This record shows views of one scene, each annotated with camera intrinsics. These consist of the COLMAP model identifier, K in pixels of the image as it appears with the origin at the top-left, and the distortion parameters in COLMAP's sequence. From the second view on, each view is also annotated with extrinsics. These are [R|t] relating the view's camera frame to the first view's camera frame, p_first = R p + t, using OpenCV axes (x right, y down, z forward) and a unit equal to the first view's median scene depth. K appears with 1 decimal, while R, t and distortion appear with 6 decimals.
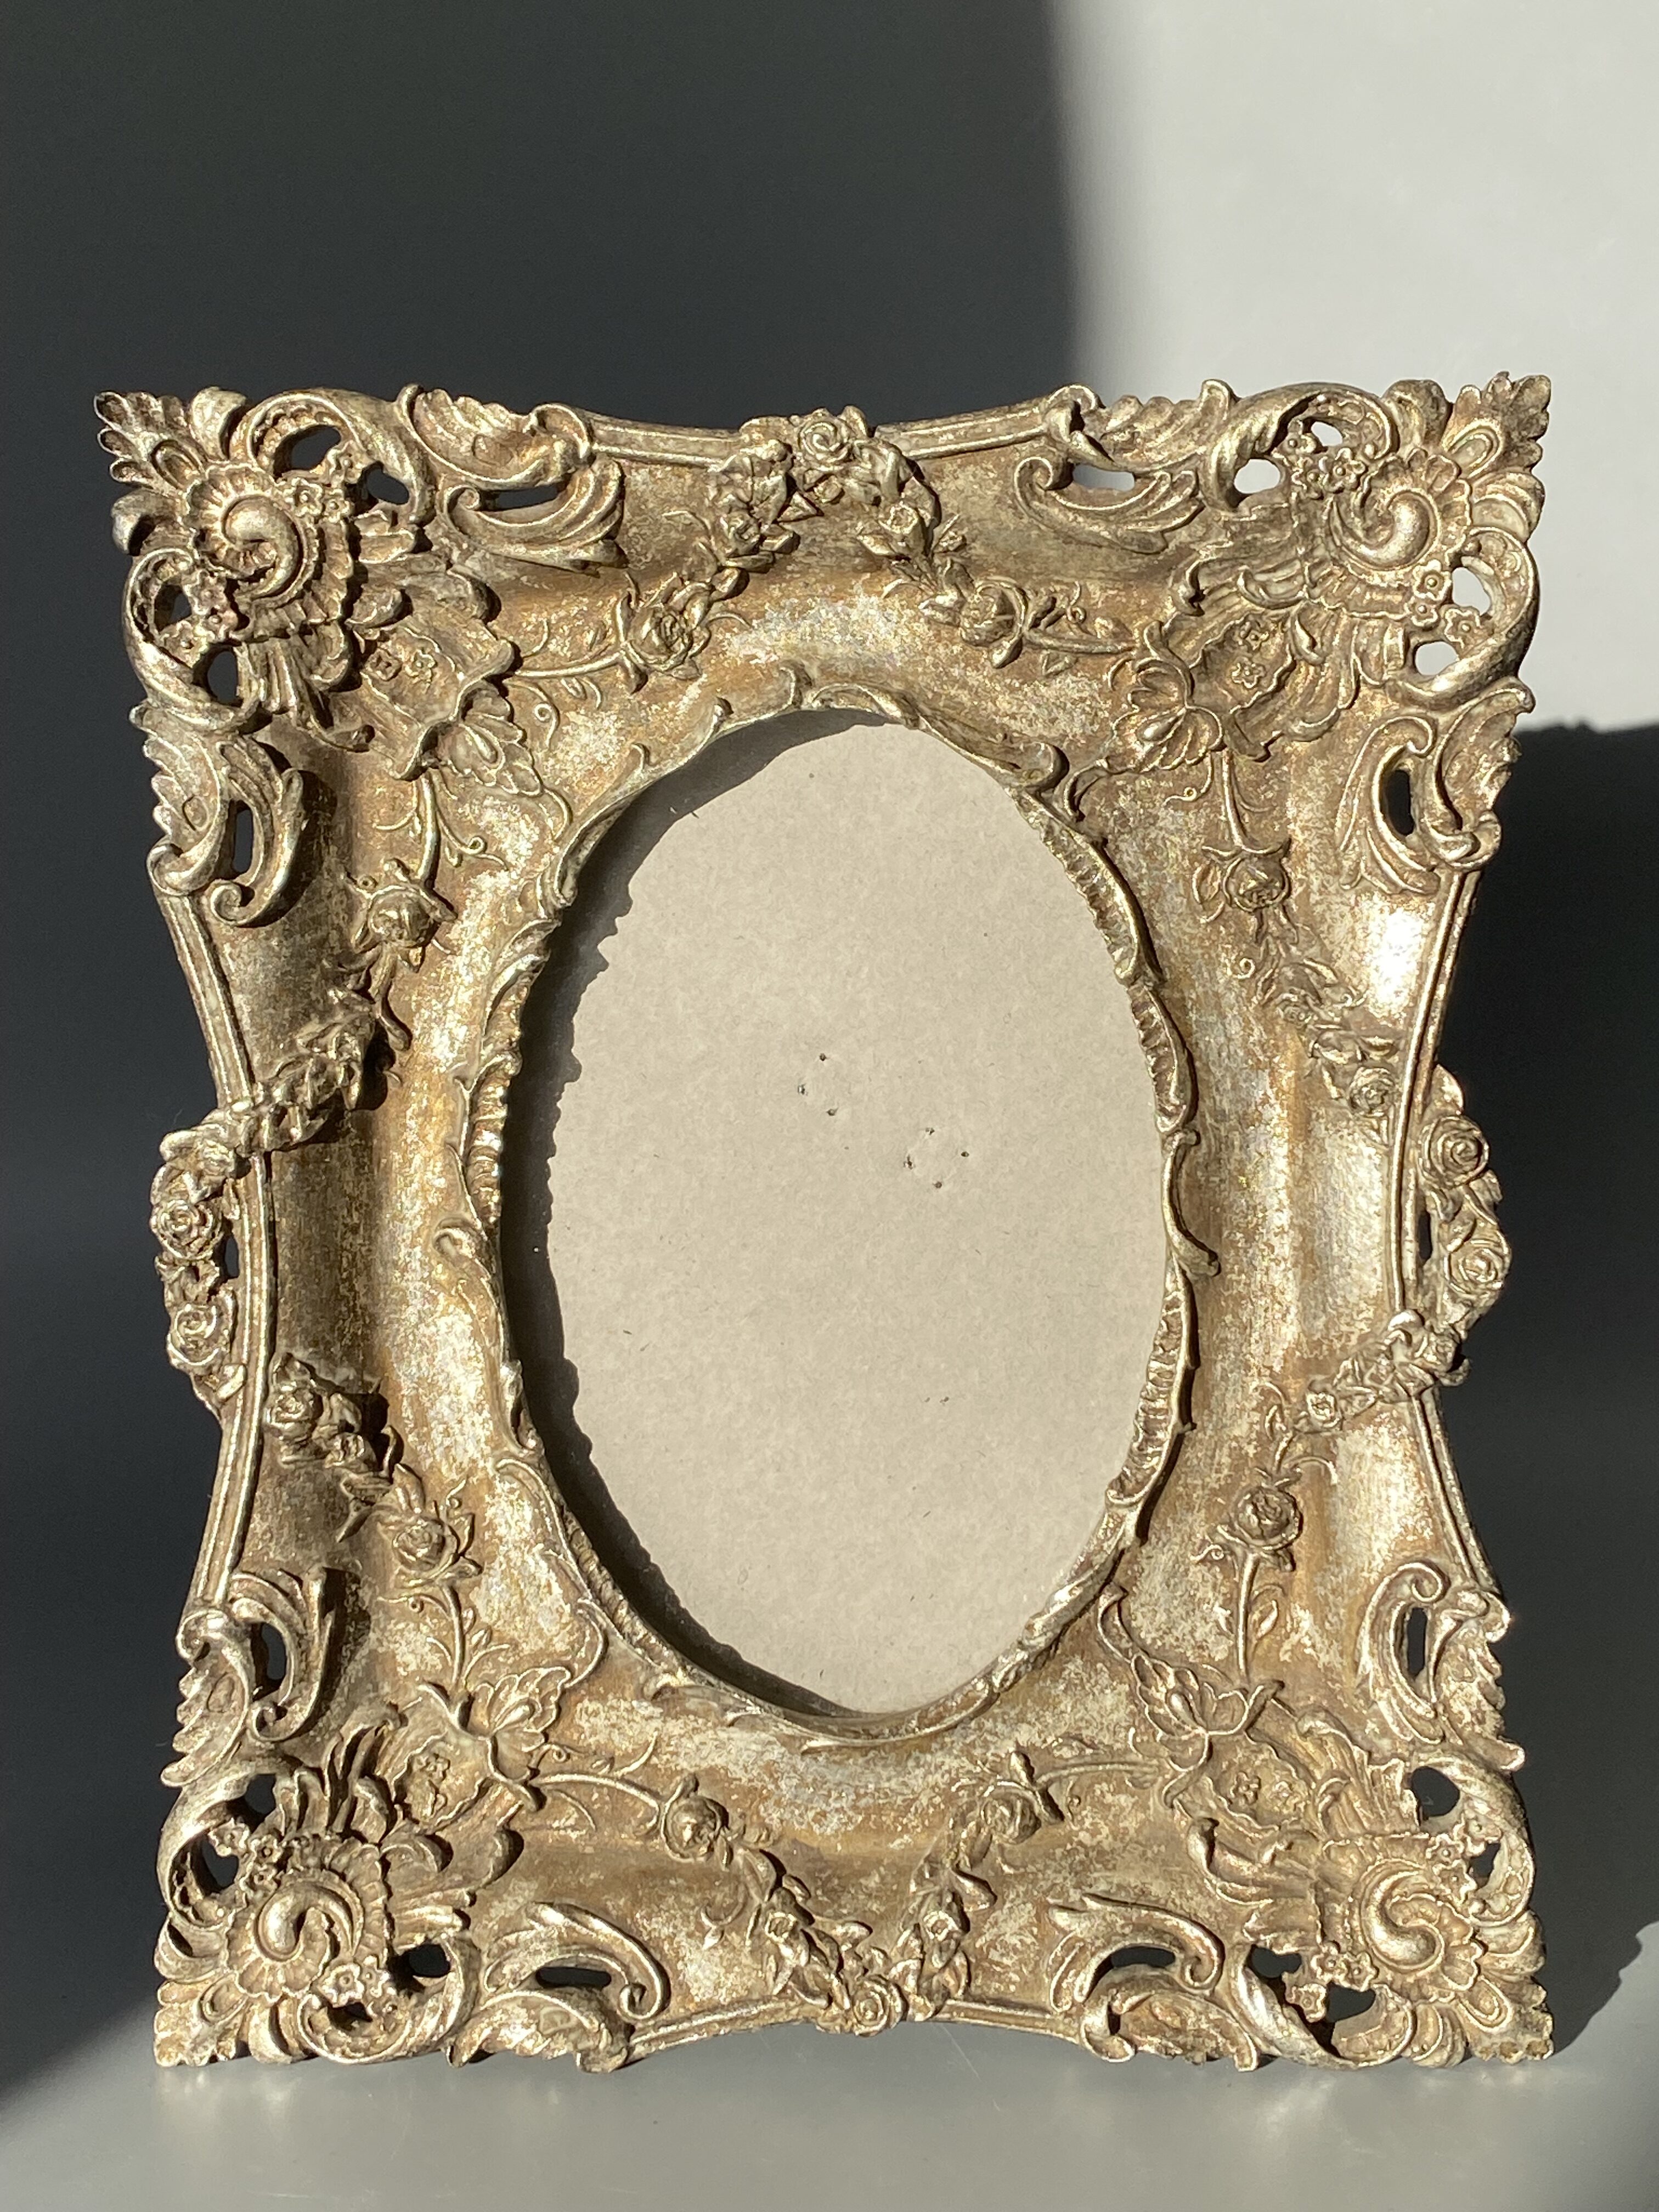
lens RADIAL K [[3387.1, 0, 818.4], [0, 3387.1, 1106.5], [0, 0, 1]] dist [0.124022, 0.000000]
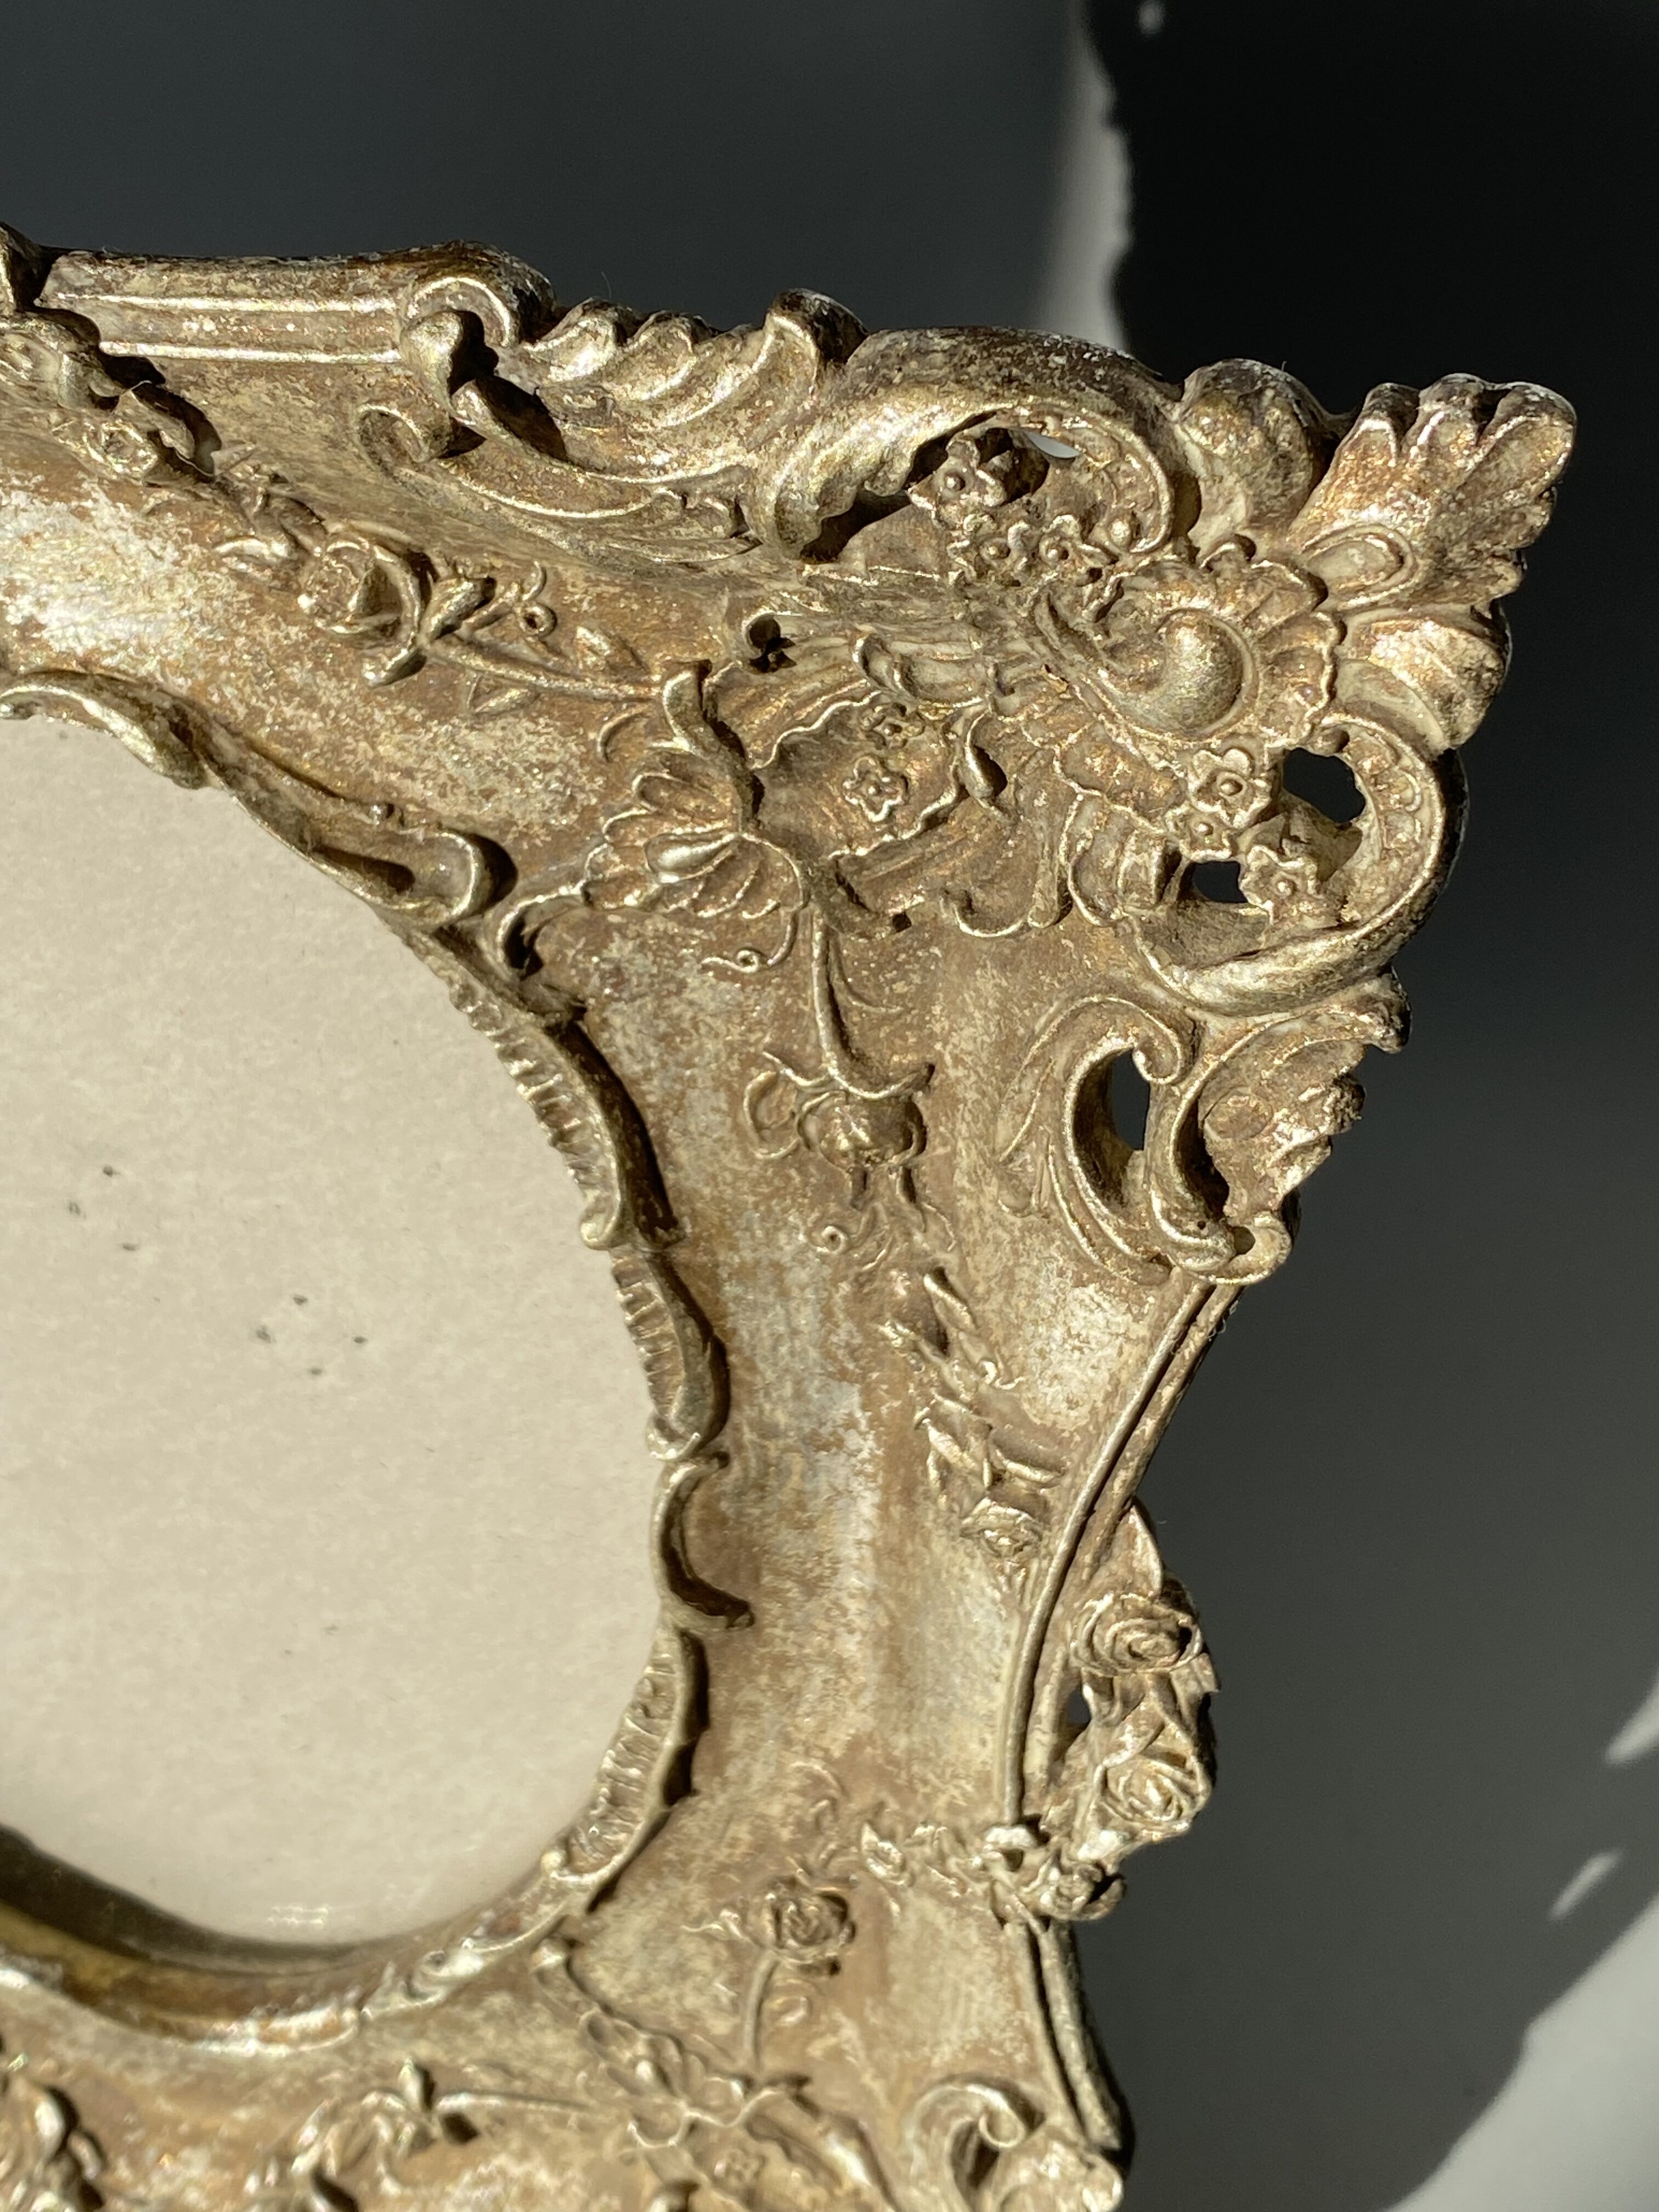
lens RADIAL K [[3387.1, 0, 835.4], [0, 3387.1, 1104.8], [0, 0, 1]] dist [0.124022, 0.000000]
pose [[0.984675, 0.160225, -0.068866, 0.160790], [-0.097792, 0.834232, 0.542672, -0.350119], [0.144400, -0.527621, 0.837117, 0.568679]]
